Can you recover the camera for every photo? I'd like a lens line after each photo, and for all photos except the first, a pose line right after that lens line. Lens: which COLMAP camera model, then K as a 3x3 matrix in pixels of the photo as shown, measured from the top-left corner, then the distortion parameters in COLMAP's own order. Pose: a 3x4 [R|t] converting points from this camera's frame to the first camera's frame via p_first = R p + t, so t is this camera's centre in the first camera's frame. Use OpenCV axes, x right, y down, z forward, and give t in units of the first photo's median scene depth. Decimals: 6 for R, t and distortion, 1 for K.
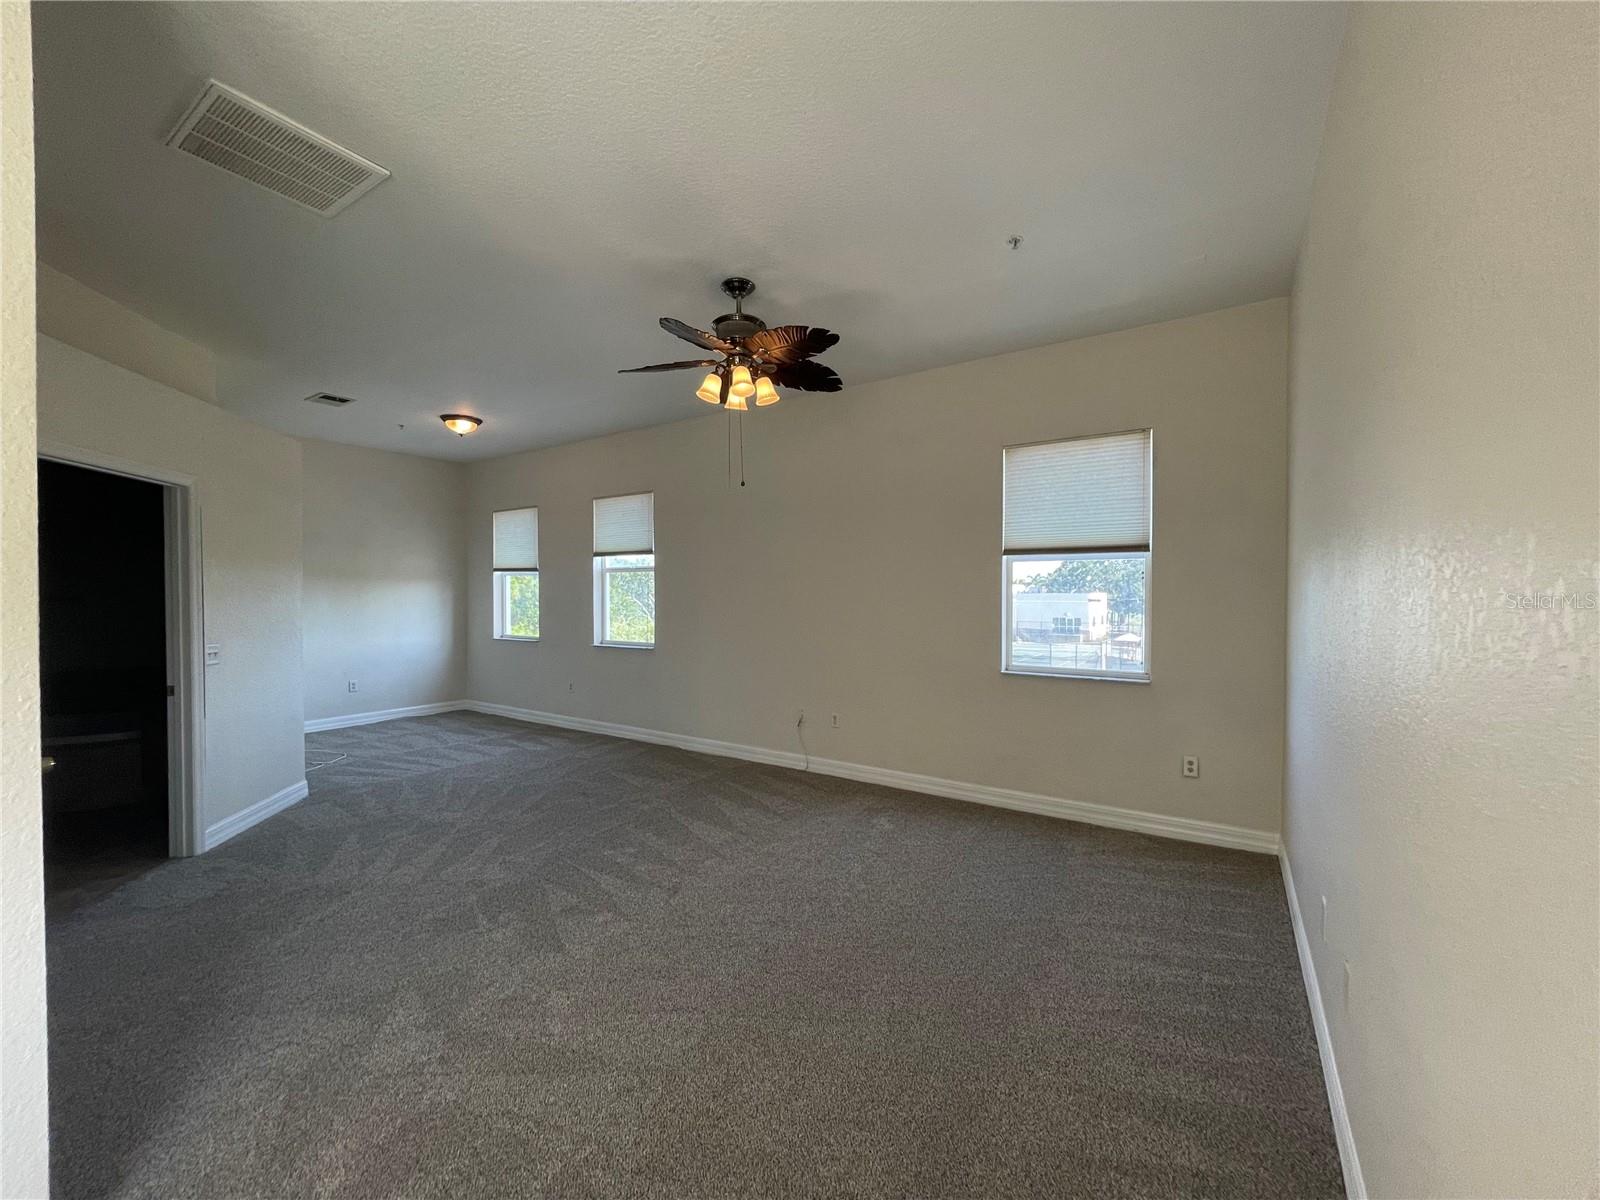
lens RADIAL K [[641.8, 0, 794.3], [0, 641.8, 609.8], [0, 0, 1]] dist [0.000431, -0.000067]
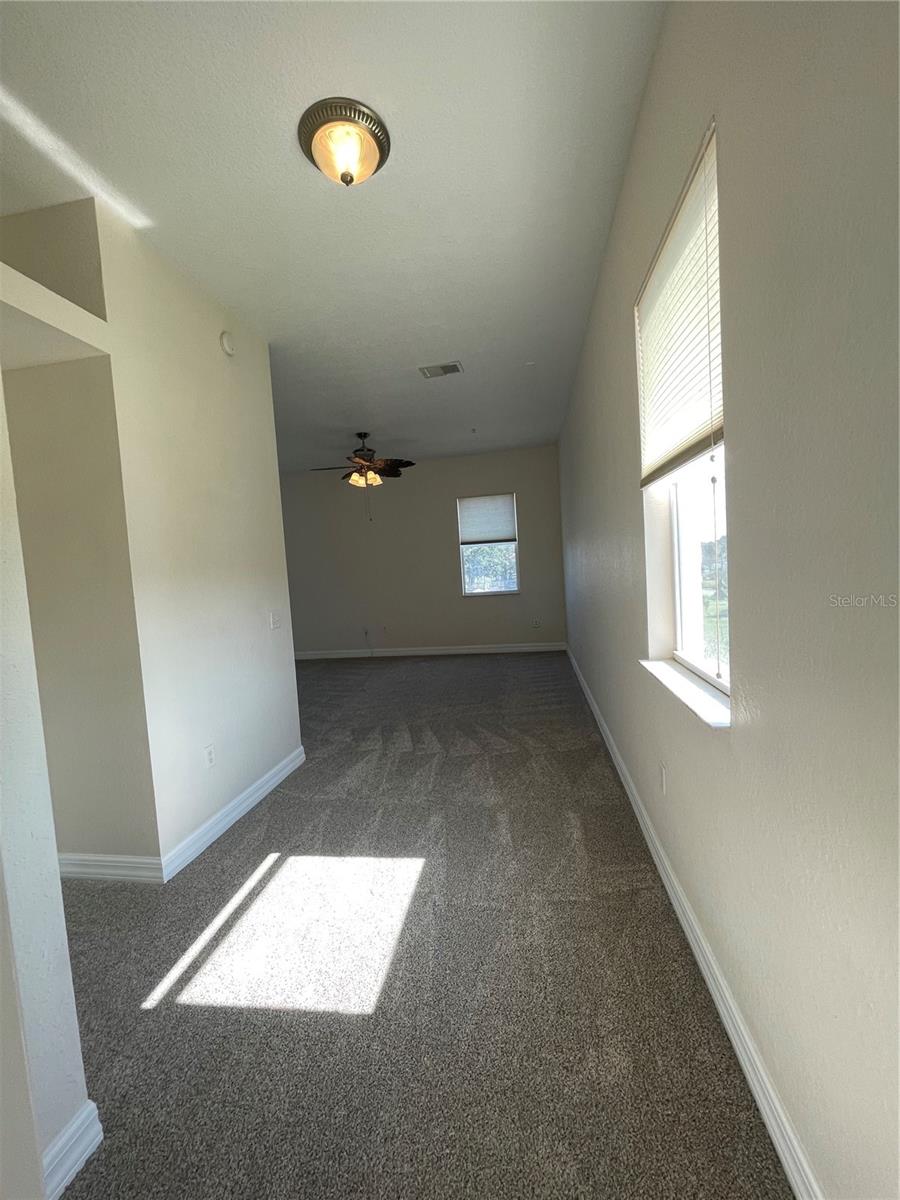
lens RADIAL K [[481.3, 0, 452.5], [0, 481.3, 595.5], [0, 0, 1]] dist [0.000431, -0.000067]
pose [[0.903595, -0.087868, 0.419278, -0.531945], [0.078953, 0.996130, 0.038607, 0.031157], [-0.421048, -0.001782, 0.907036, -0.667132]]
